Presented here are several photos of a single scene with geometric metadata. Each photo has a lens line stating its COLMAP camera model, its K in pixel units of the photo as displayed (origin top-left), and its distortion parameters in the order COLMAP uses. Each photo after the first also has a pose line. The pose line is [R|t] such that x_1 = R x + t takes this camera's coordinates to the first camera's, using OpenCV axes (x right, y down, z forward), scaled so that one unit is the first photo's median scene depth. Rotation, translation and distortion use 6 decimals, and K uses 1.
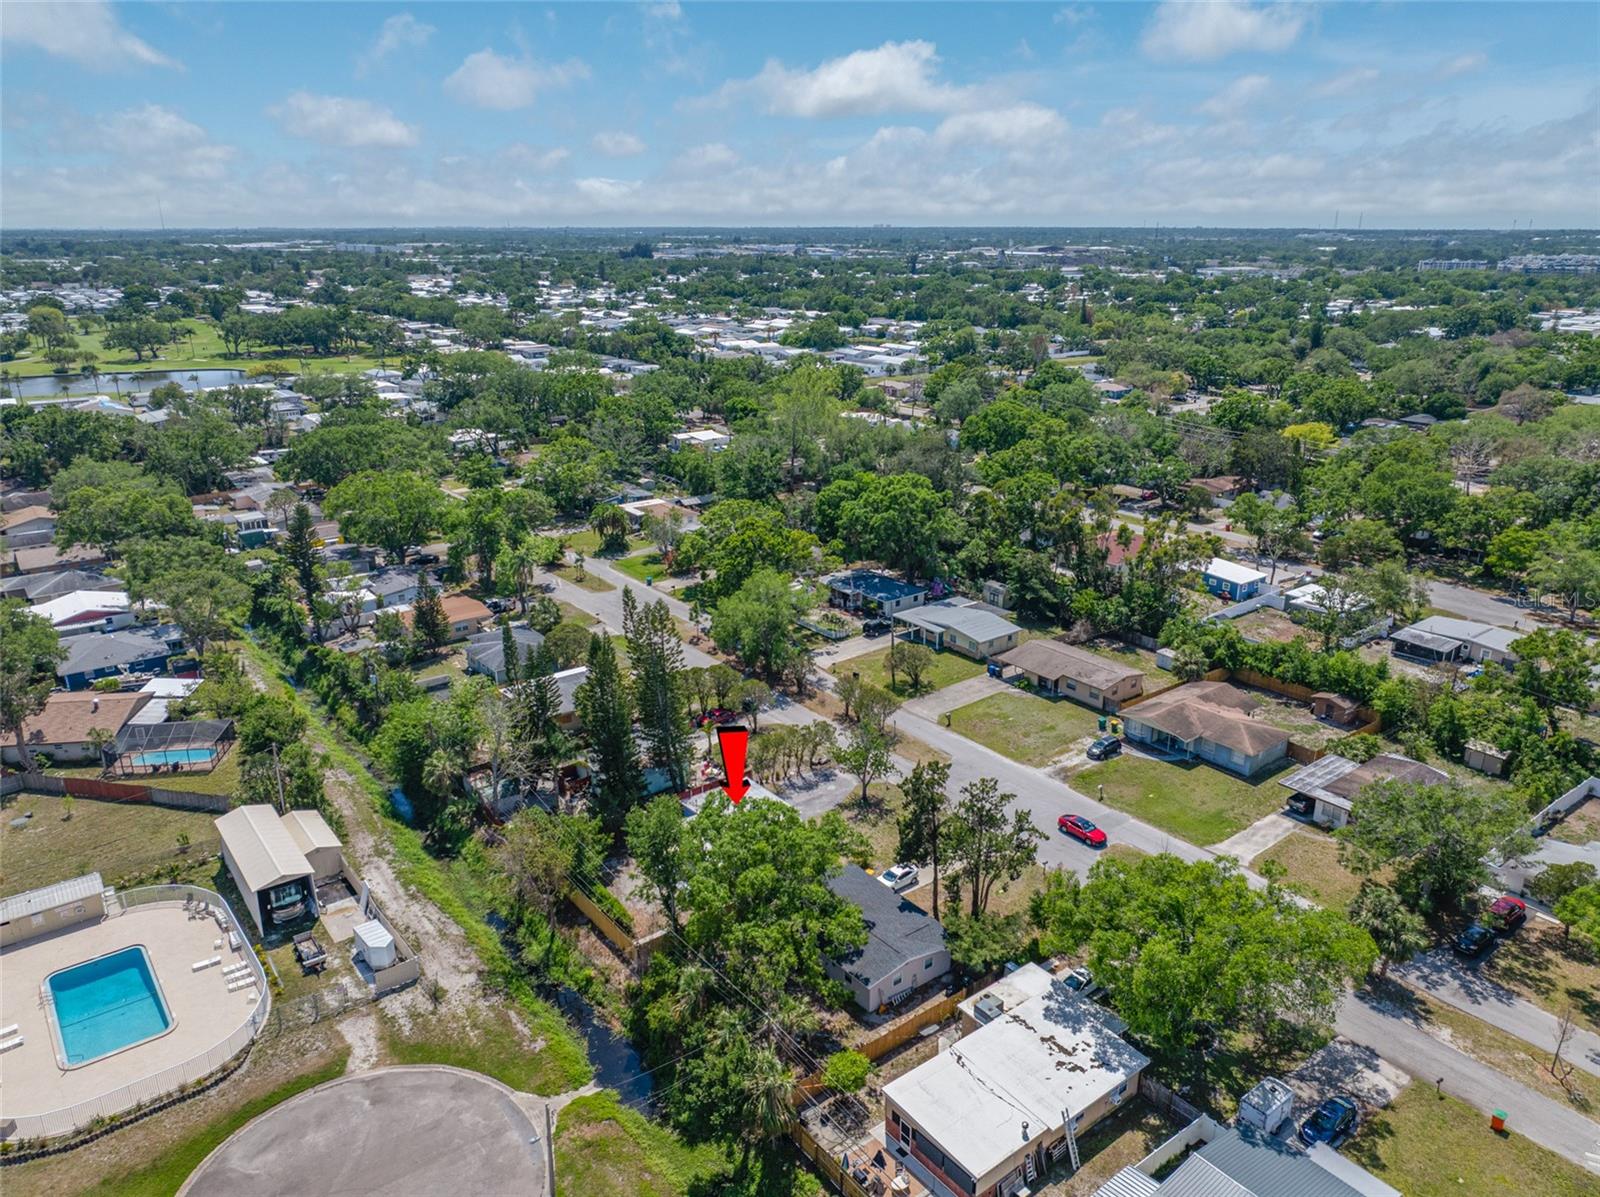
lens RADIAL K [[1126.7, 0, 800.0], [0, 1126.7, 598.5], [0, 0, 1]] dist [0.029625, -0.003569]
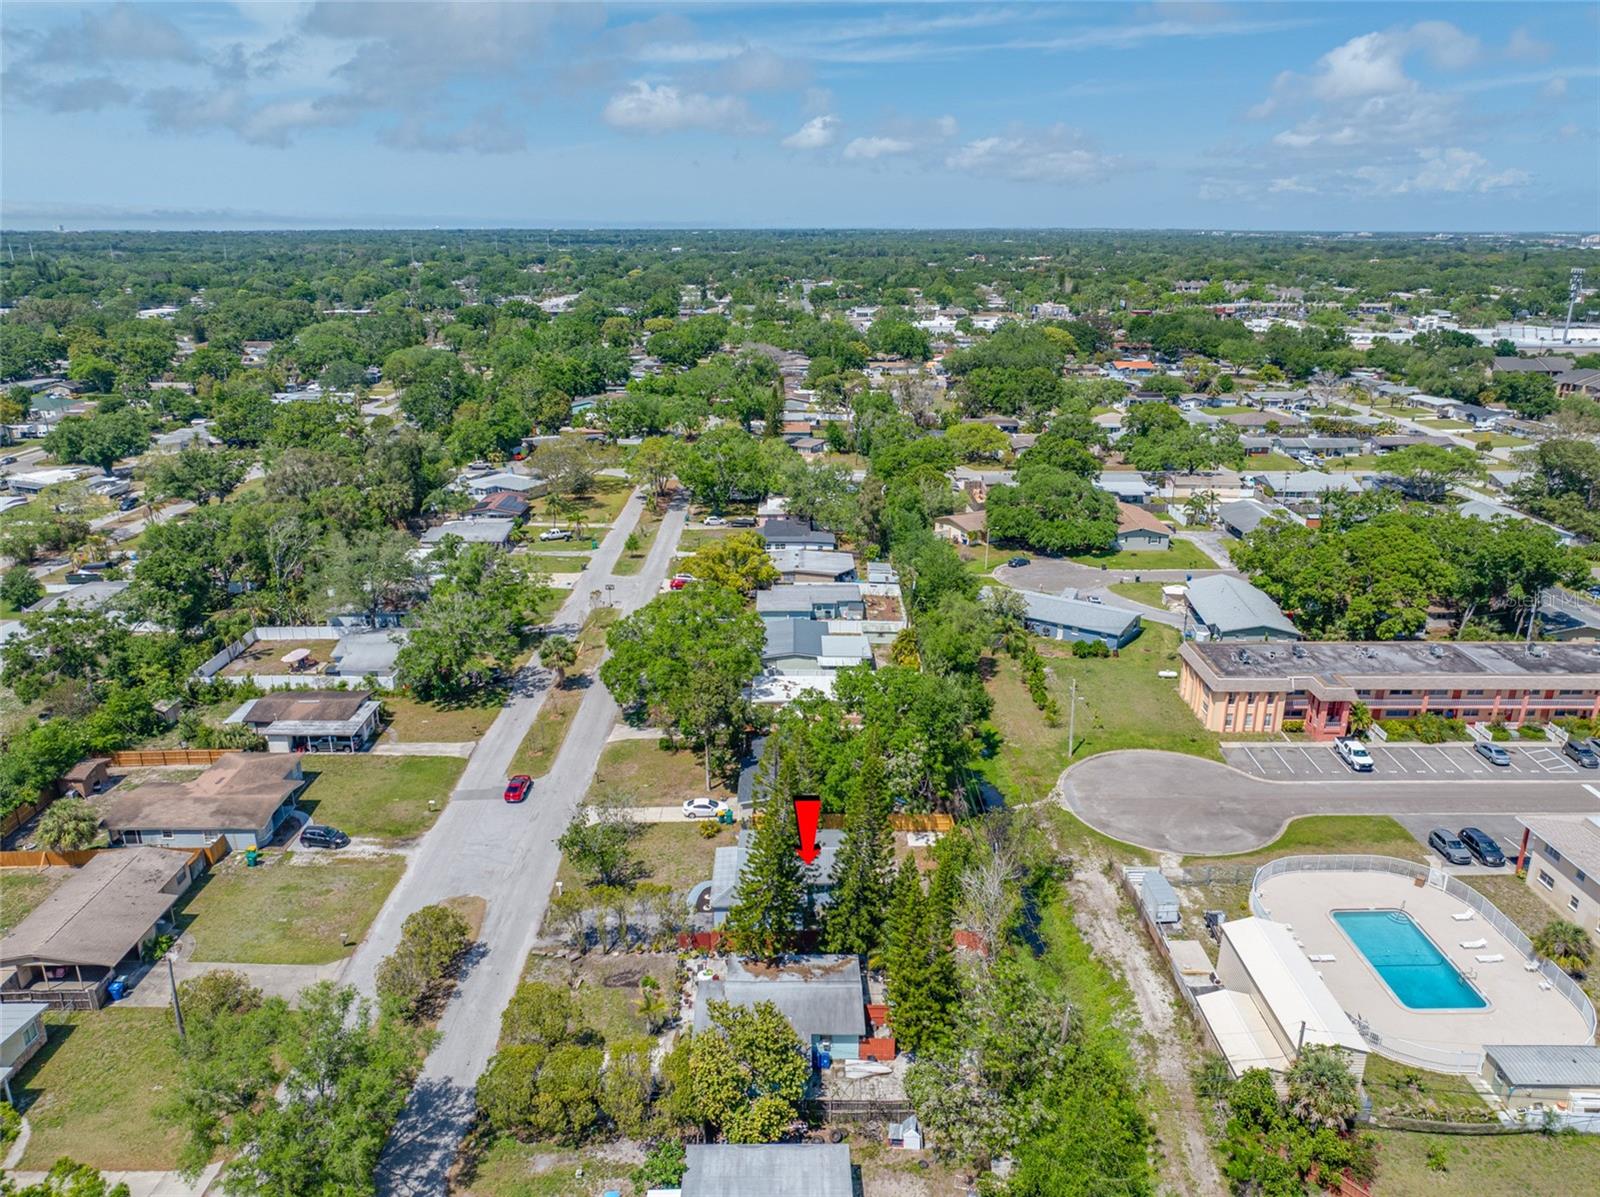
lens RADIAL K [[1126.7, 0, 800.0], [0, 1126.7, 598.5], [0, 0, 1]] dist [0.029625, -0.003569]
pose [[-0.796748, -0.190072, 0.573643, -0.478378], [0.188373, 0.823839, 0.534608, -0.409126], [-0.574203, 0.534006, -0.620587, 1.230189]]
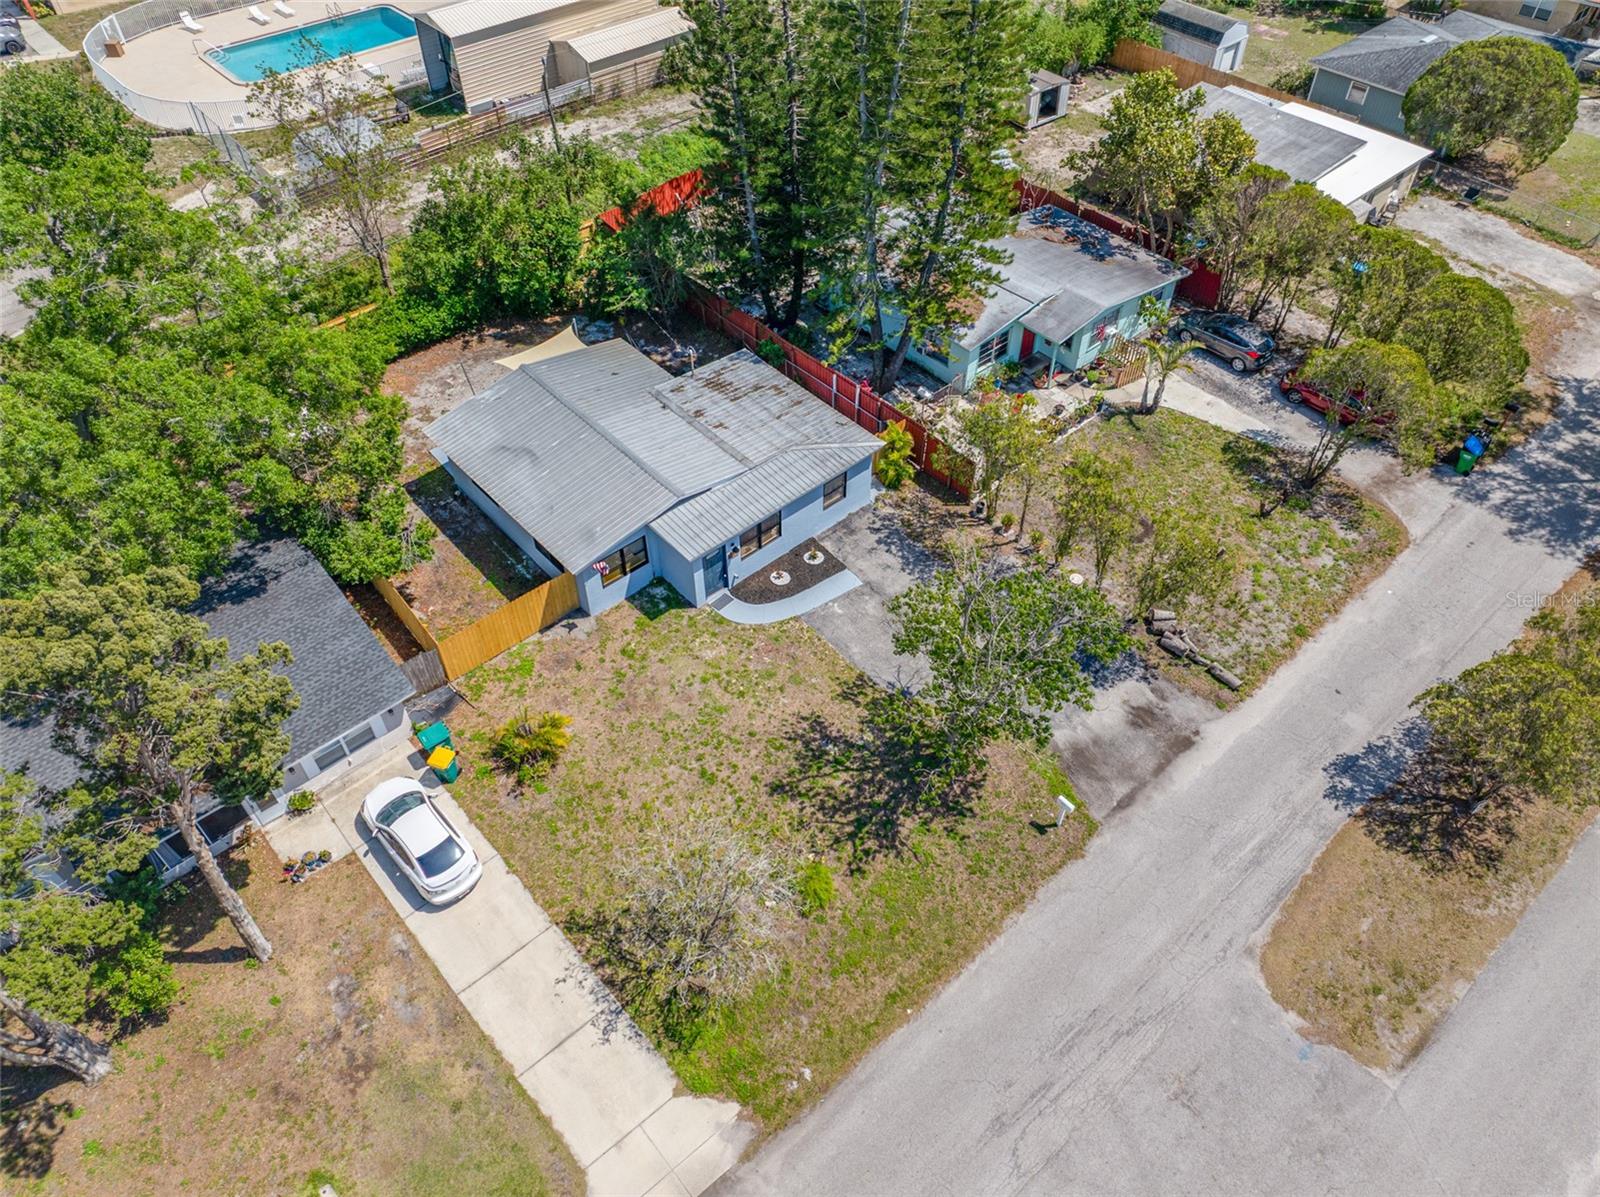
lens RADIAL K [[1121.8, 0, 807.6], [0, 1121.8, 602.9], [0, 0, 1]] dist [-0.003677, -0.001212]
pose [[0.072940, 0.727695, -0.682011, 0.210883], [-0.313770, 0.665852, 0.676897, -0.038317], [0.946693, 0.164622, 0.276896, 0.806808]]
